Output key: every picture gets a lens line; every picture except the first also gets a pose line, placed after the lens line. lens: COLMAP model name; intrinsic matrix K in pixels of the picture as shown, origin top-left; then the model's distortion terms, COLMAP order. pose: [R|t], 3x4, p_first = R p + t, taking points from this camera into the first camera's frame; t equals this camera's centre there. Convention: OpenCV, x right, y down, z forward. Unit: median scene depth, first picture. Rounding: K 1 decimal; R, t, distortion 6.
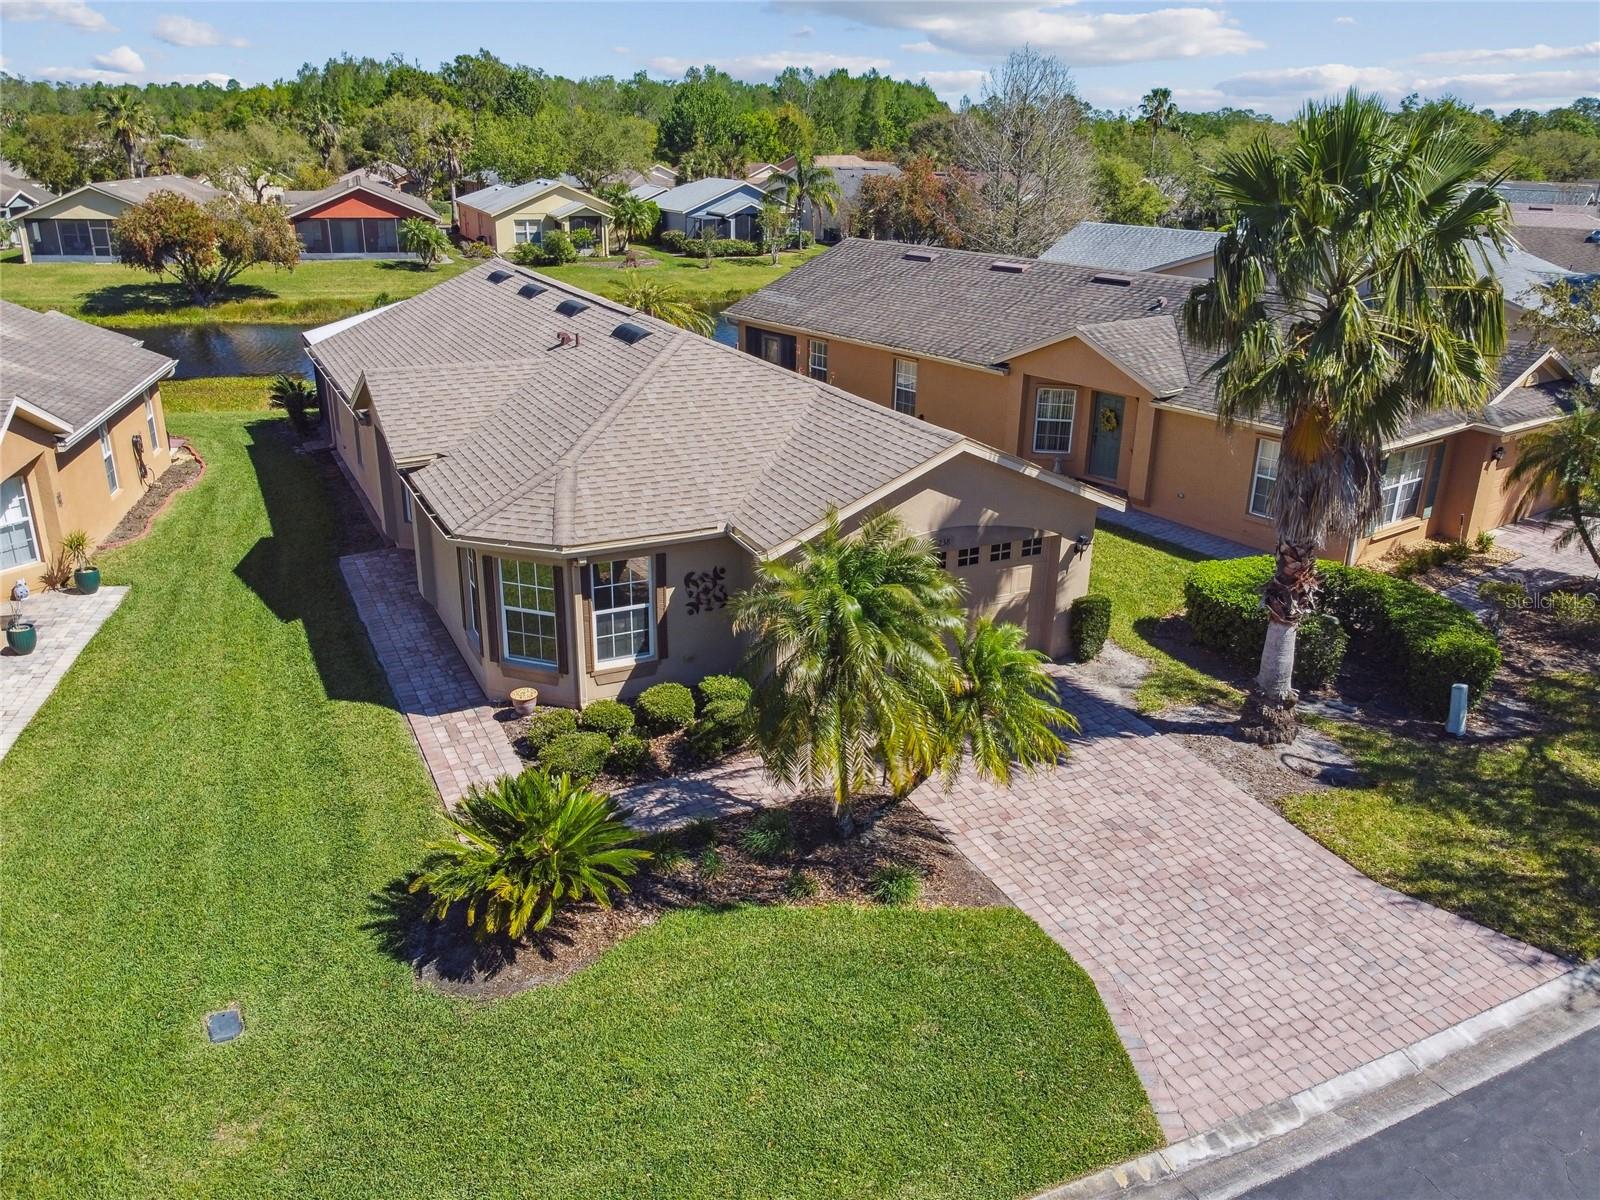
lens RADIAL K [[1261.6, 0, 802.0], [0, 1261.6, 561.8], [0, 0, 1]] dist [-0.006485, -0.000651]
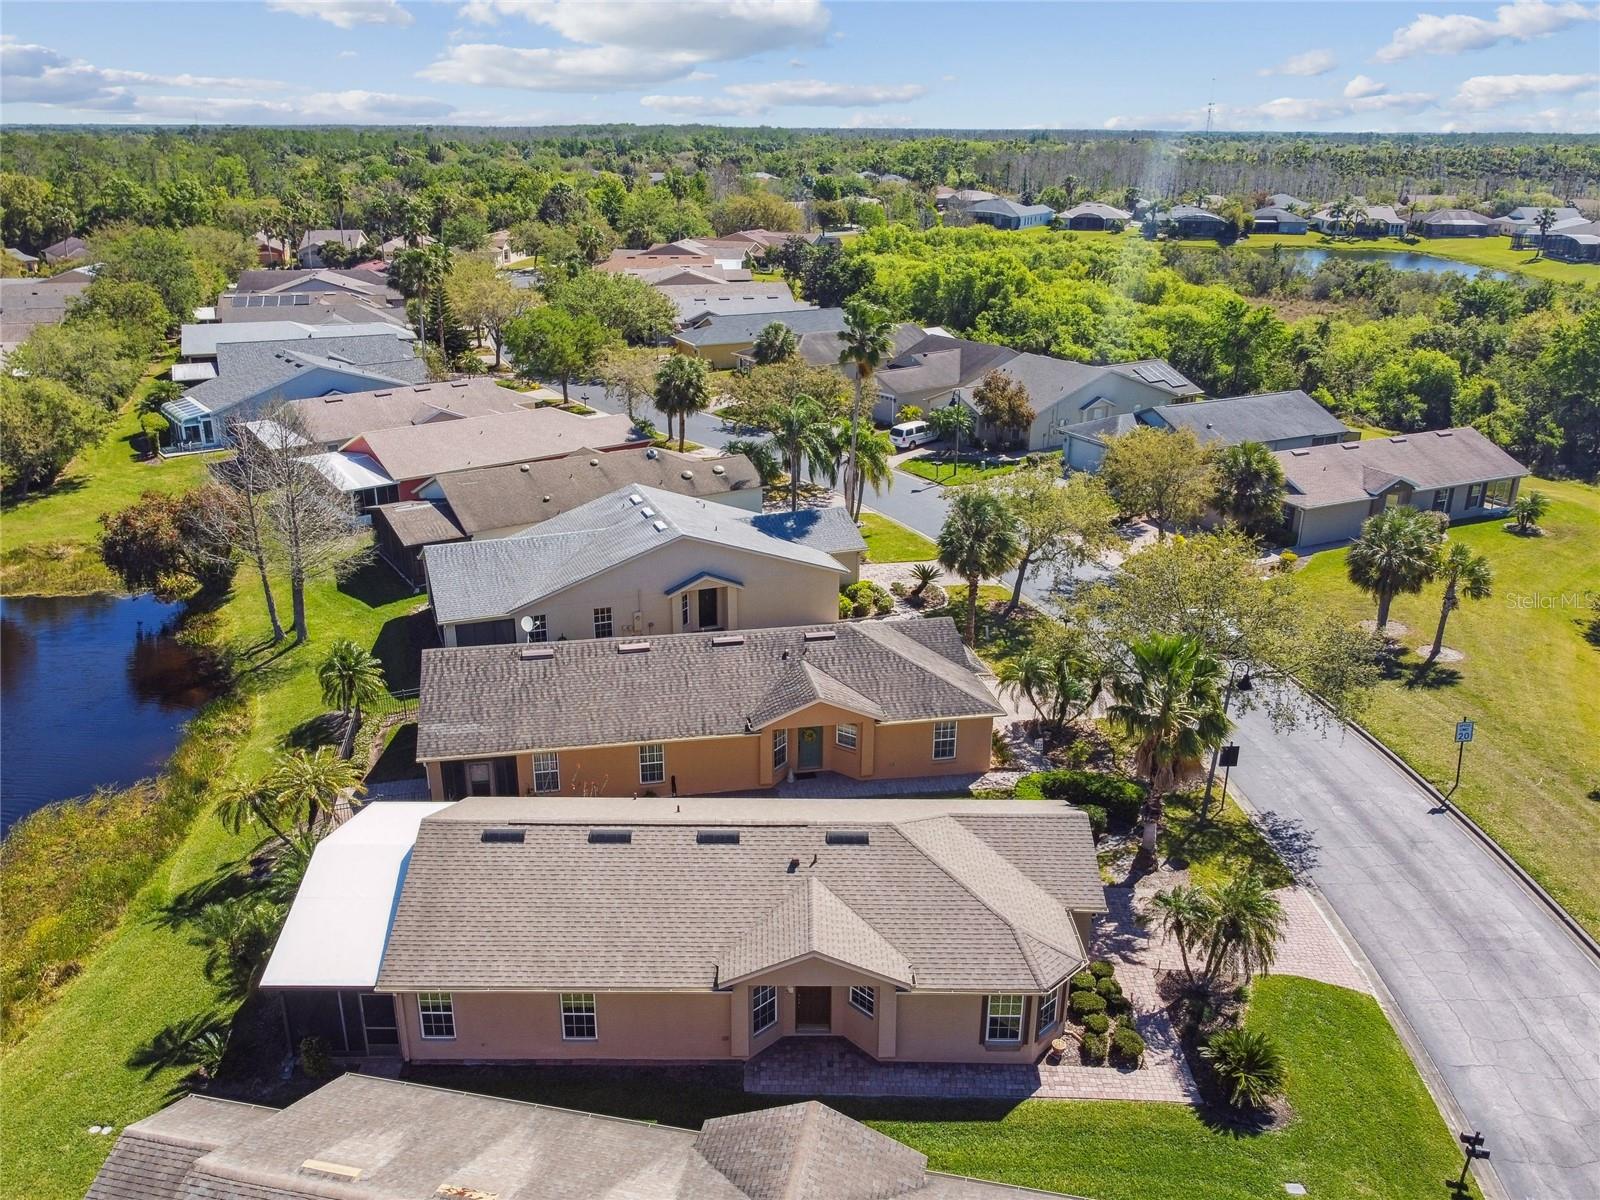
lens RADIAL K [[1261.6, 0, 795.0], [0, 1261.6, 598.5], [0, 0, 1]] dist [-0.006485, -0.000651]
pose [[0.445657, -0.323469, 0.834720, -1.629947], [0.292955, 0.933792, 0.205452, -0.946655], [-0.845912, 0.152974, 0.510913, 0.254619]]
